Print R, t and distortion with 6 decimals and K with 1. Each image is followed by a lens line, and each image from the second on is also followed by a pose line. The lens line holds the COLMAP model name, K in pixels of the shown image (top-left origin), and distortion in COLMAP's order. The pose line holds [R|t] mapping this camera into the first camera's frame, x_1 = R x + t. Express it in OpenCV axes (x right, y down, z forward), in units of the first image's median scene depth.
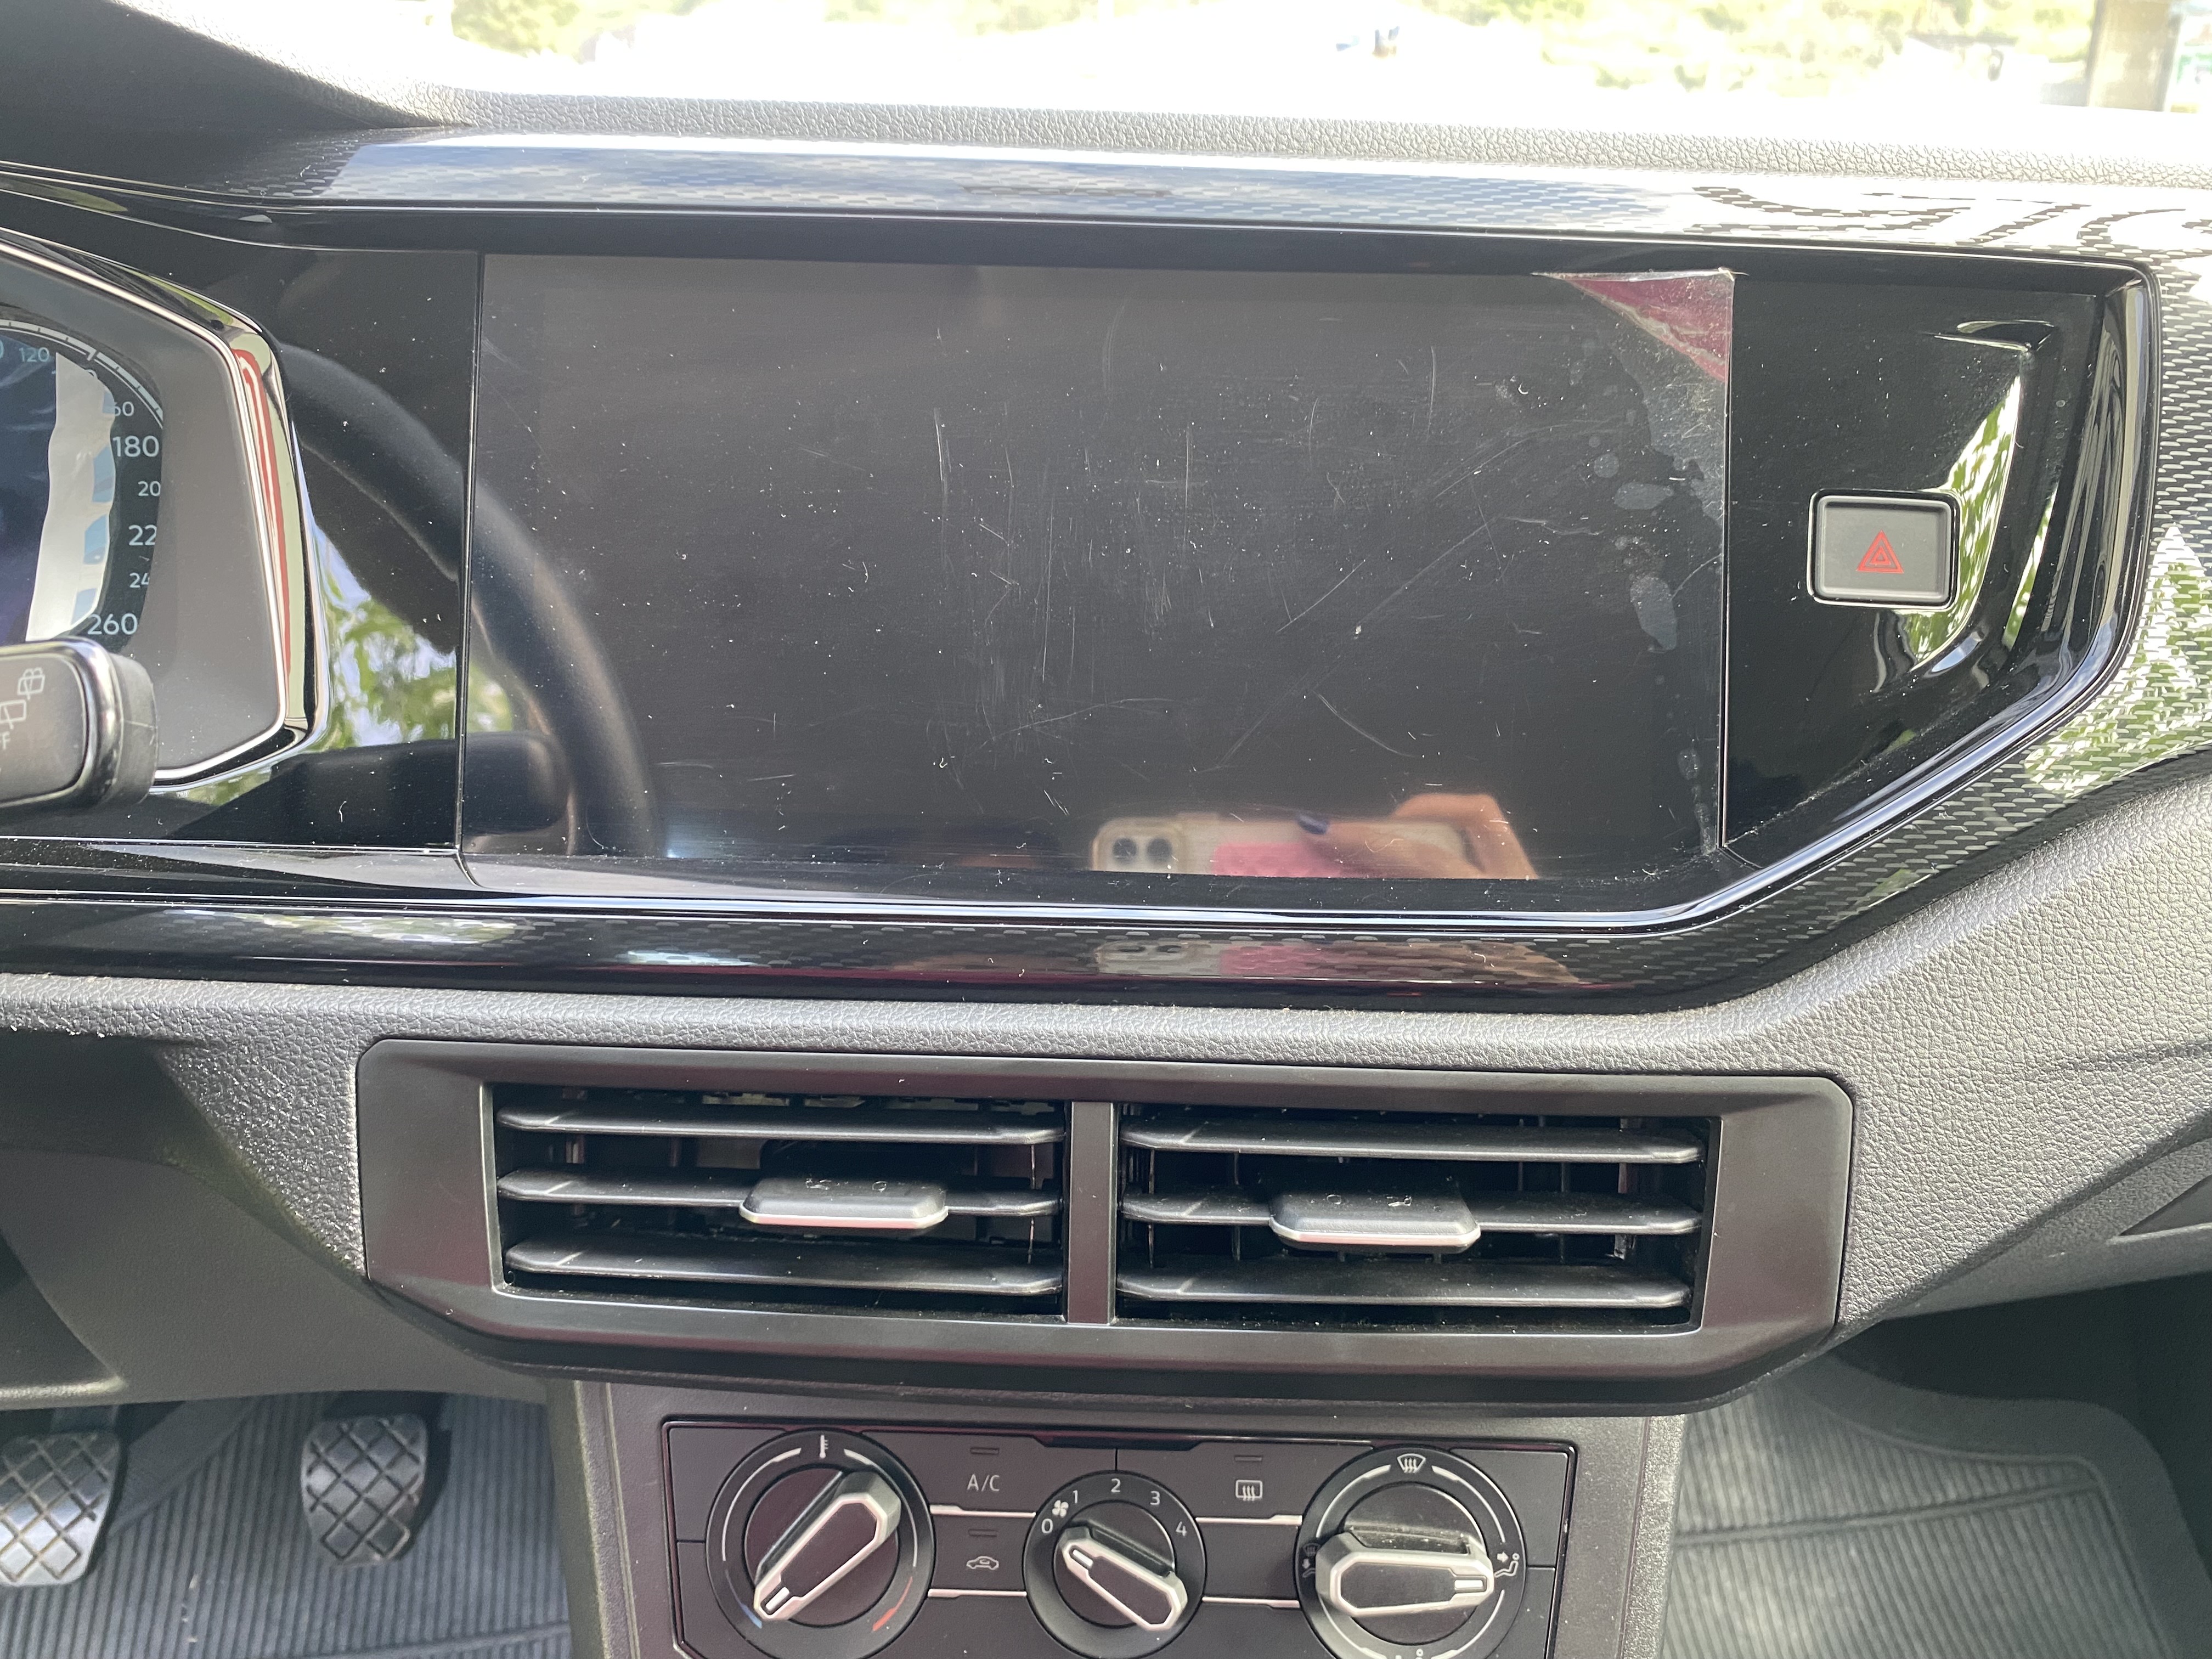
lens RADIAL K [[1699.3, 0, 1065.9], [0, 1699.3, 789.1], [0, 0, 1]] dist [0.027623, -0.033302]
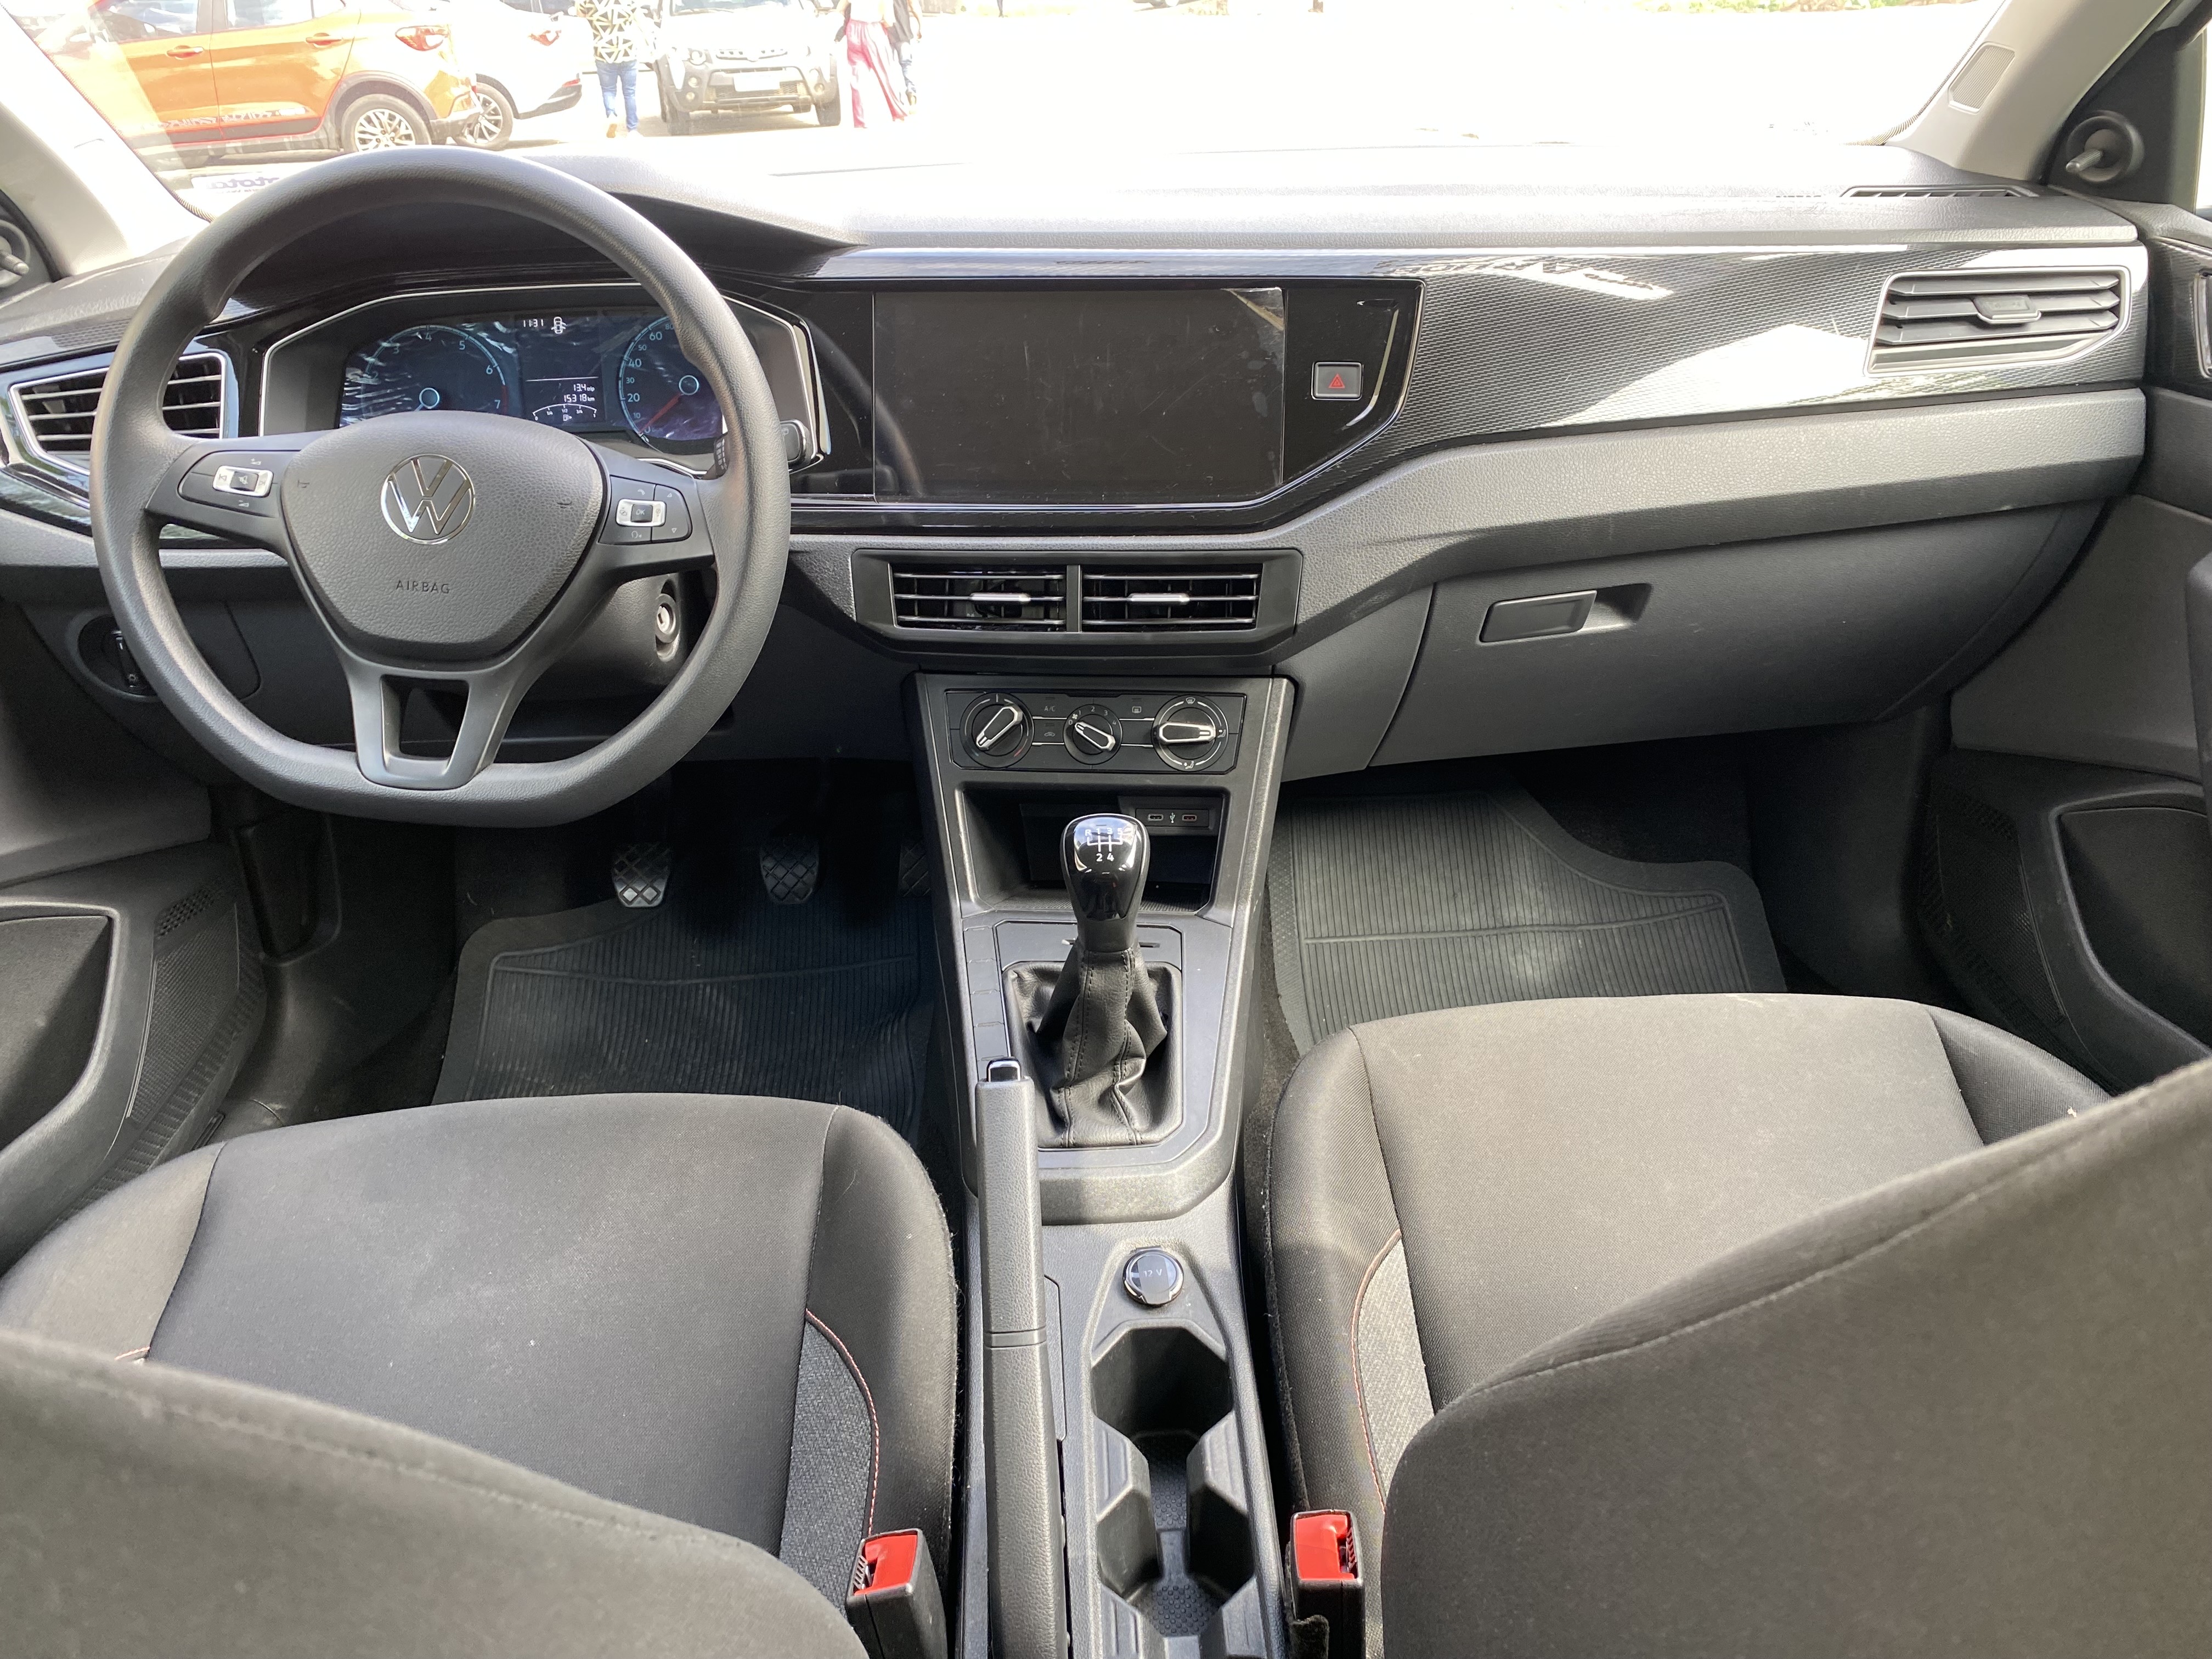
lens RADIAL K [[1699.3, 0, 1098.5], [0, 1699.3, 821.9], [0, 0, 1]] dist [0.027623, -0.033302]
pose [[0.994183, -0.002443, -0.107676, 0.366836], [0.014325, 0.993860, 0.109714, 0.286302], [0.106747, -0.110618, 0.988114, -2.013481]]
